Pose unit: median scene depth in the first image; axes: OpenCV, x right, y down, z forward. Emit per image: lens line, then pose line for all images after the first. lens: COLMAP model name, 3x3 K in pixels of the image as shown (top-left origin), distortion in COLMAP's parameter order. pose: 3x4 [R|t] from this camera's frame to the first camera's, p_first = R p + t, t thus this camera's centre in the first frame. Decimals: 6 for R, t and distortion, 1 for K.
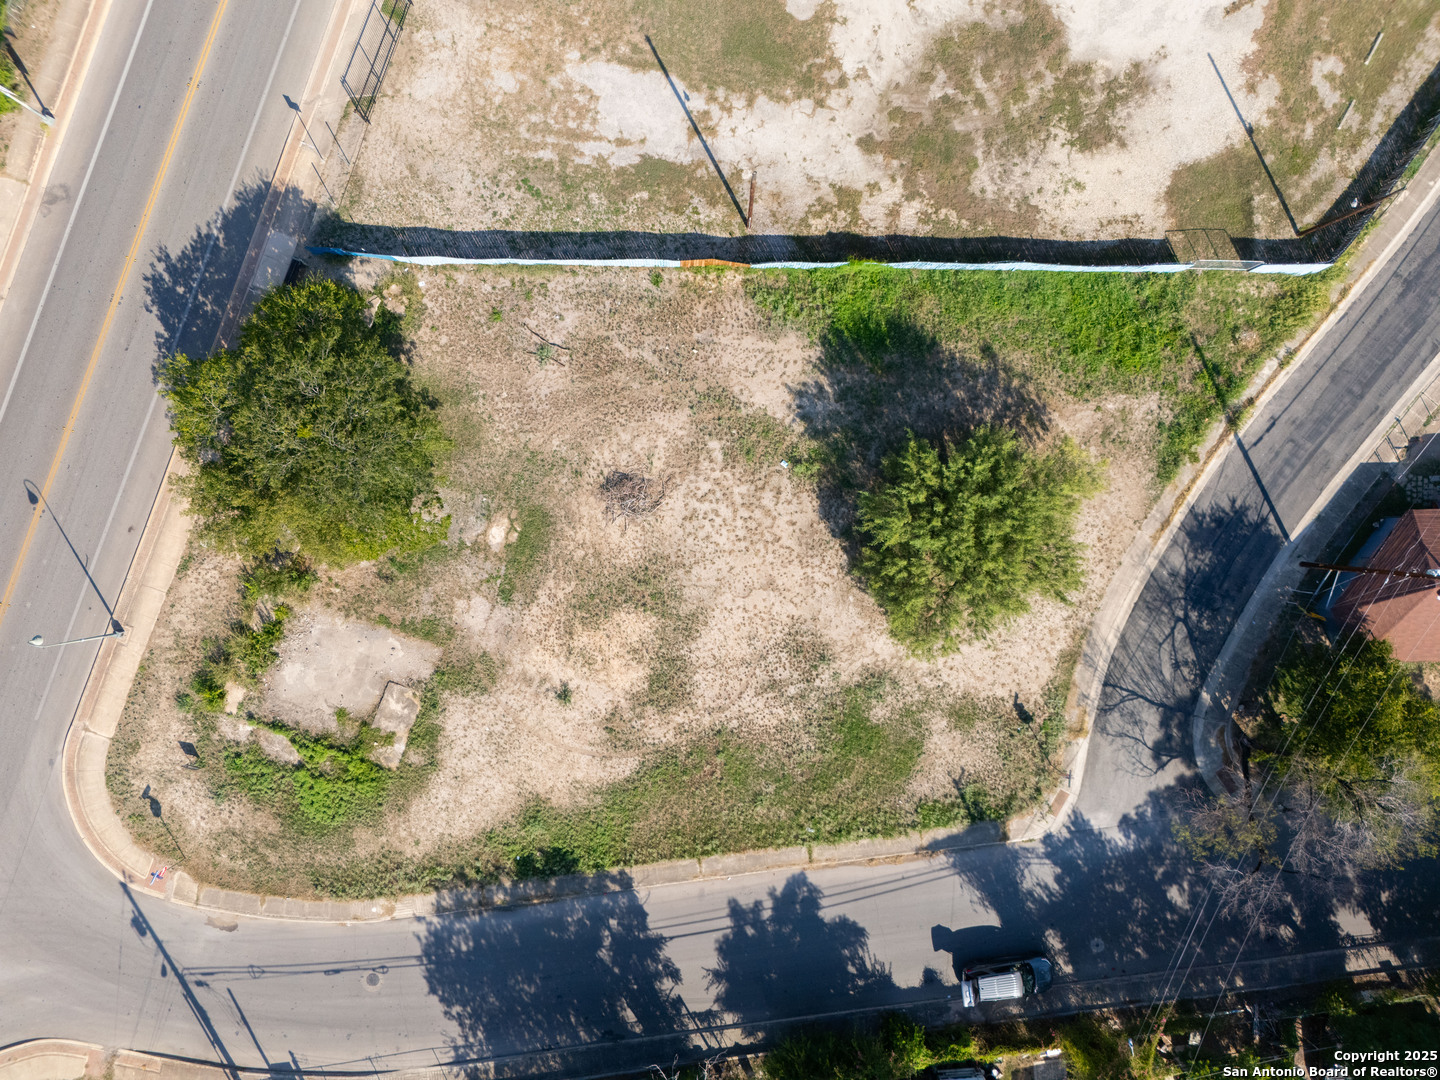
lens RADIAL K [[1063.4, 0, 721.5], [0, 1063.4, 520.8], [0, 0, 1]] dist [0.068081, -0.069485]
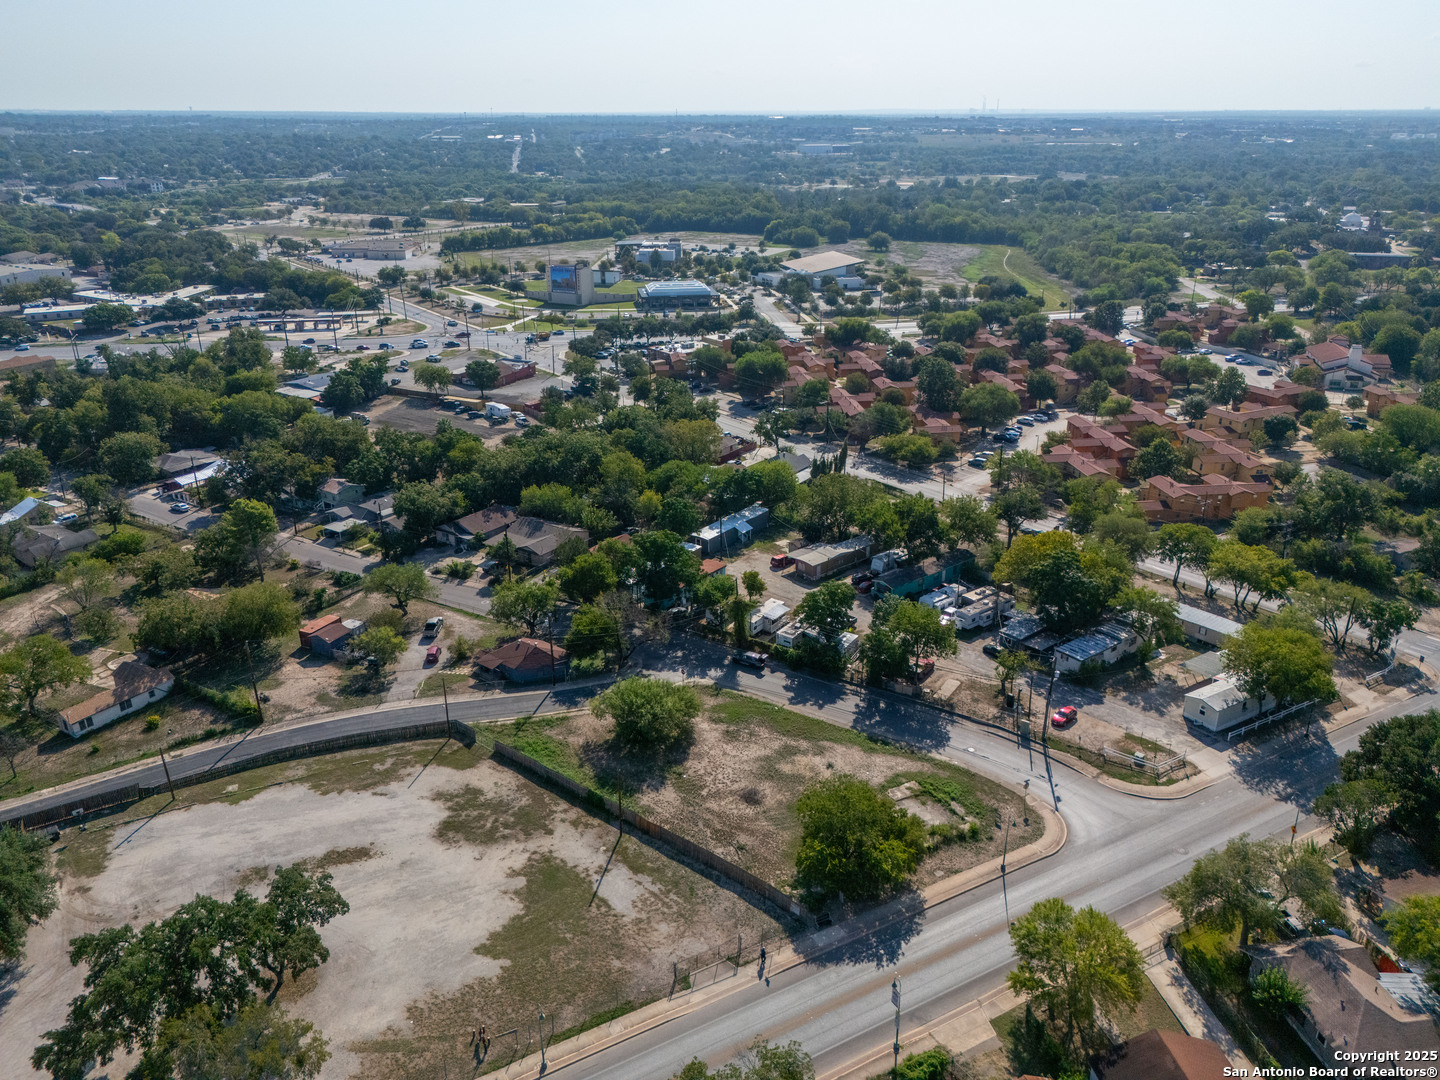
lens RADIAL K [[1063.4, 0, 716.5], [0, 1063.4, 529.4], [0, 0, 1]] dist [0.068081, -0.069485]
pose [[-0.773760, -0.251528, 0.581403, -1.114281], [0.633384, -0.291287, 0.716922, -1.408043], [-0.010971, 0.922977, 0.384700, -0.290286]]
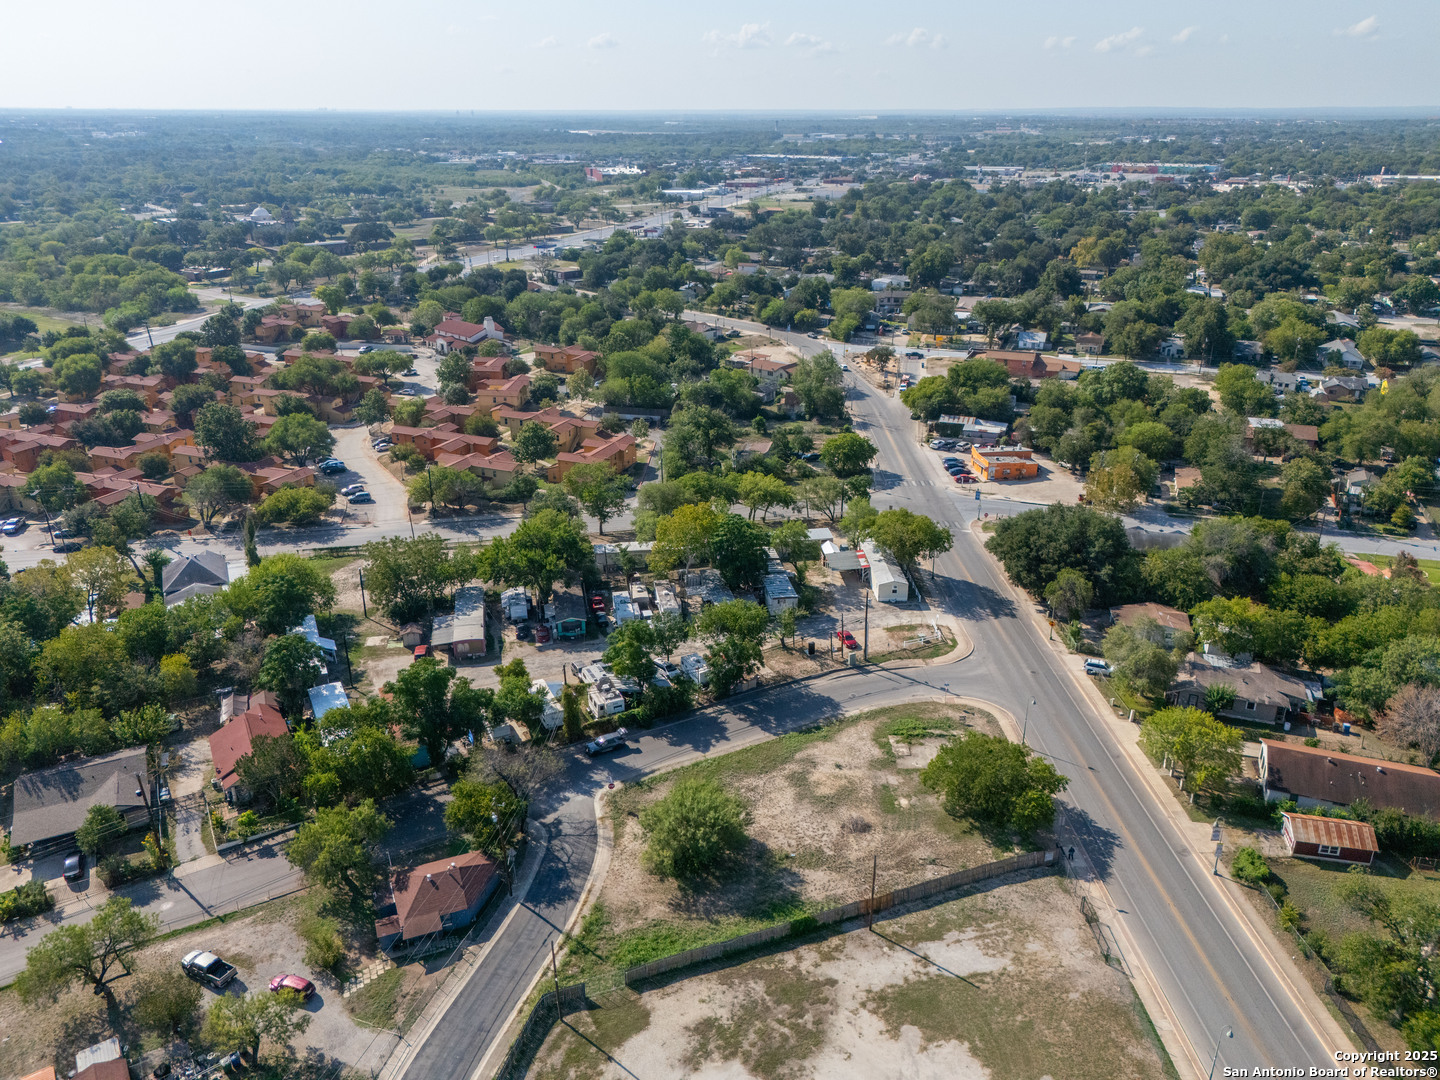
lens RADIAL K [[1063.4, 0, 718.2], [0, 1063.4, 529.2], [0, 0, 1]] dist [0.068081, -0.069485]
pose [[-0.928531, 0.112358, -0.353844, 0.798294], [-0.370292, -0.348863, 0.860917, -1.454638], [-0.026713, 0.930414, 0.365535, -0.247619]]
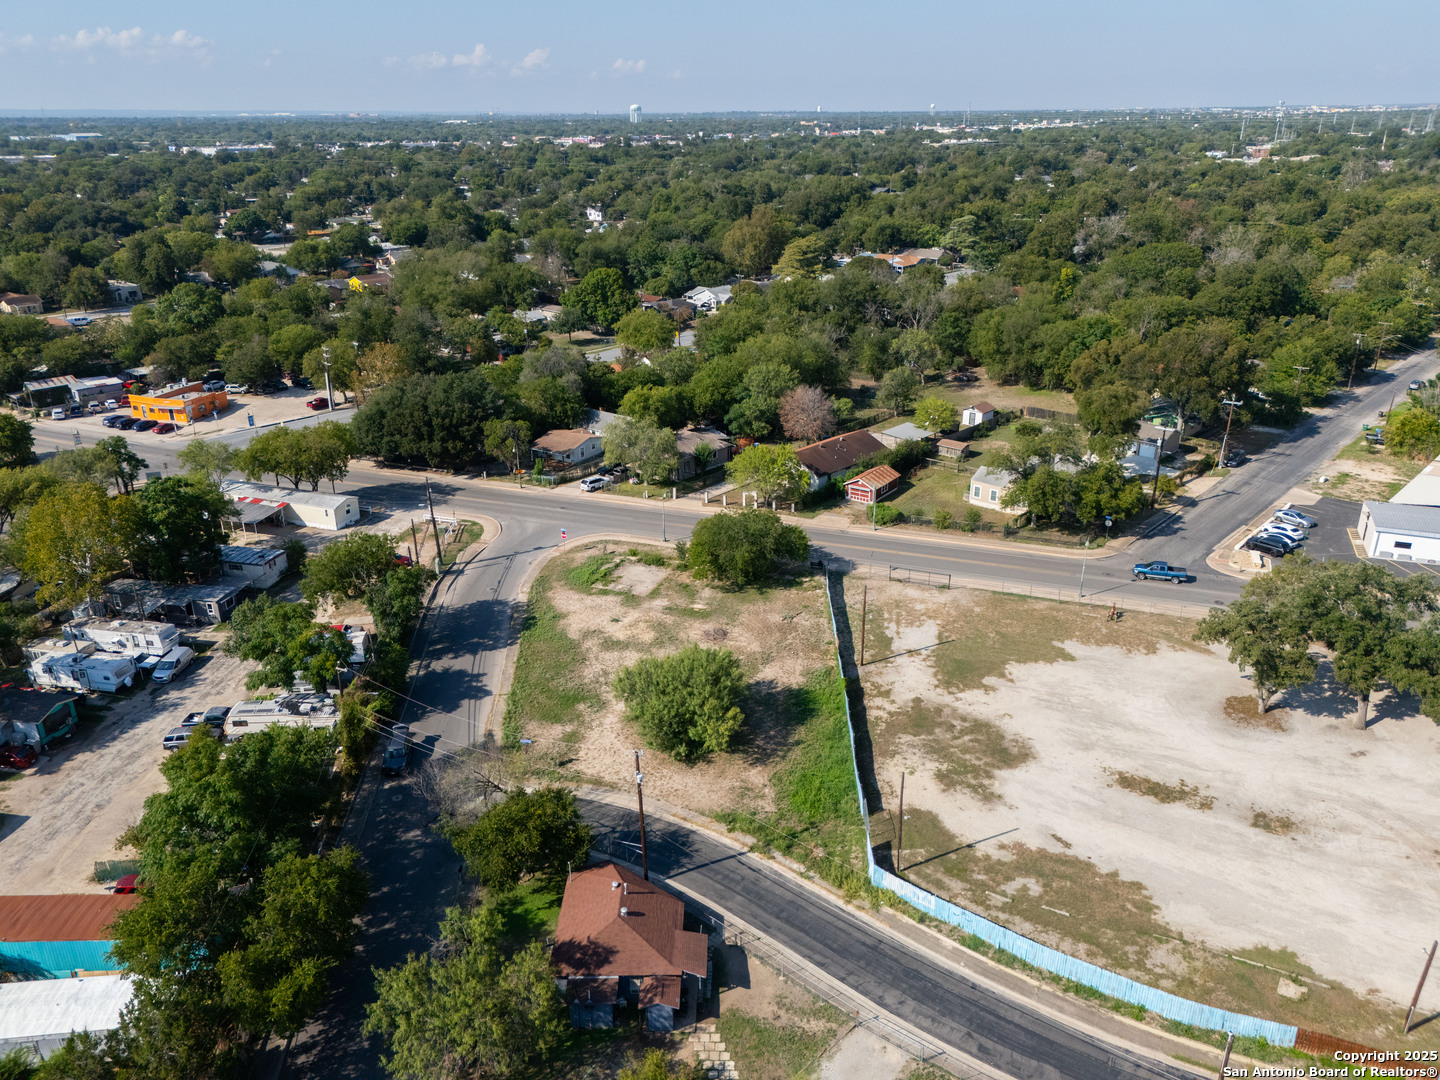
lens RADIAL K [[1063.4, 0, 722.5], [0, 1063.4, 532.8], [0, 0, 1]] dist [0.068081, -0.069485]
pose [[-0.023150, 0.347717, -0.937314, 1.618729], [-0.999725, -0.011588, 0.020393, -0.072763], [-0.003770, 0.937528, 0.347890, 0.163210]]
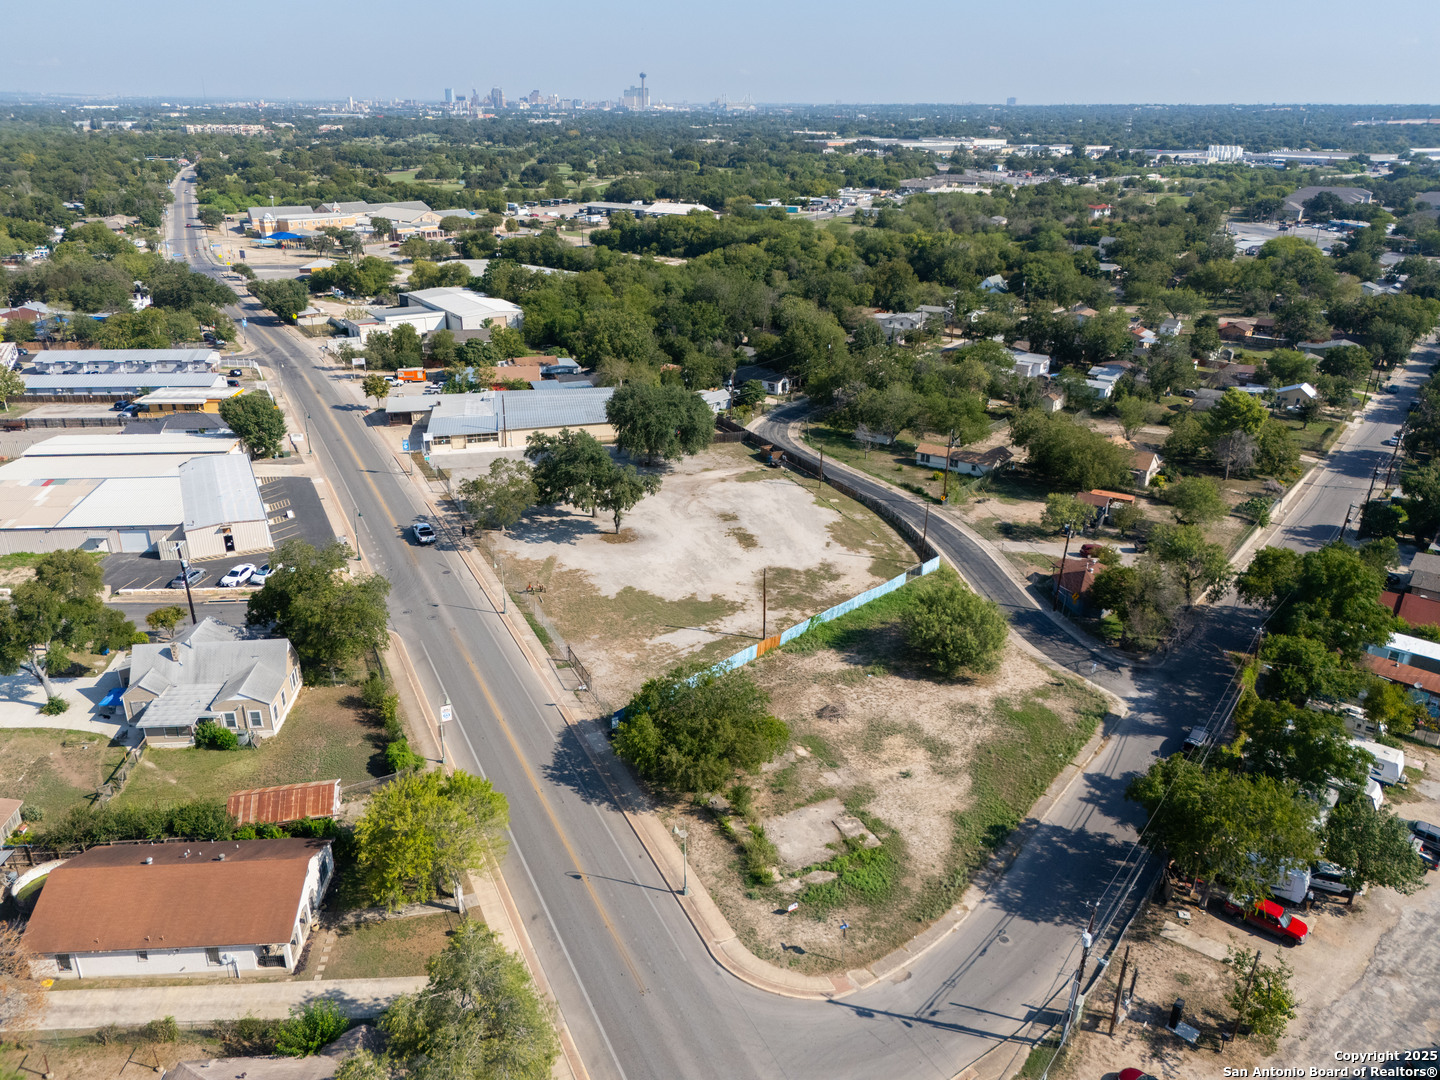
lens RADIAL K [[1063.4, 0, 721.1], [0, 1063.4, 543.7], [0, 0, 1]] dist [0.068081, -0.069485]
pose [[0.689399, -0.292036, 0.662906, -1.297440], [0.724216, 0.258278, -0.639378, 0.895563], [0.015508, 0.920873, 0.389553, 0.046428]]
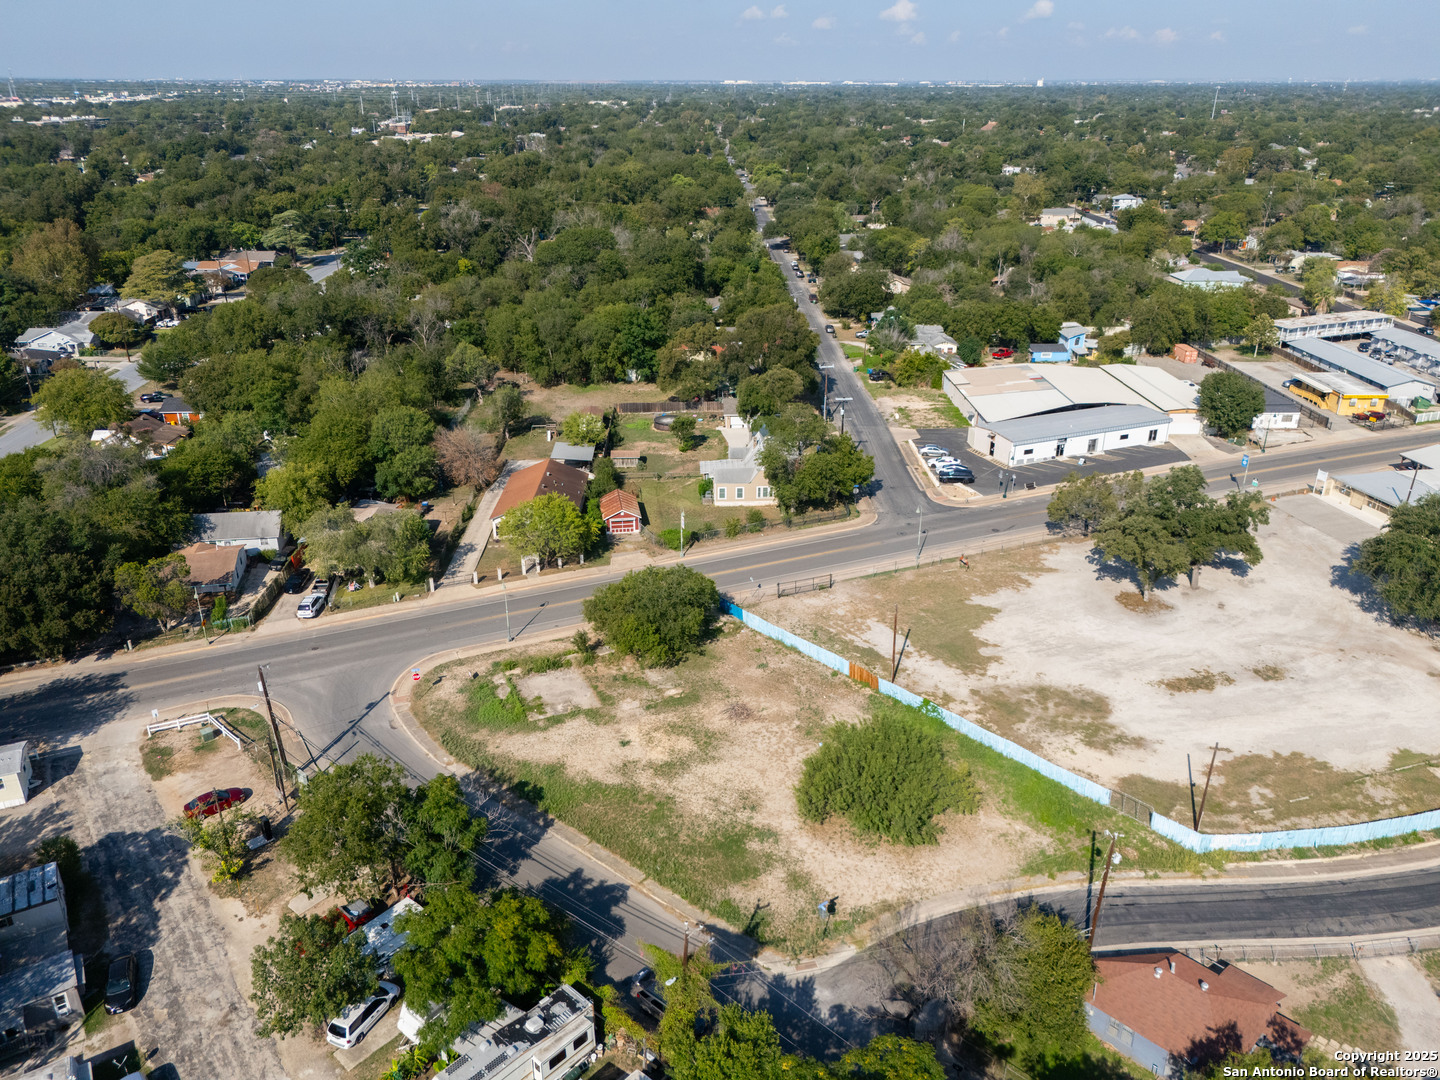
lens RADIAL K [[1063.4, 0, 719.5], [0, 1063.4, 537.6], [0, 0, 1]] dist [0.068081, -0.069485]
pose [[0.688097, 0.267077, -0.674680, 0.962463], [-0.725594, 0.260865, -0.636759, 1.007970], [0.005937, 0.927696, 0.373290, 0.098052]]
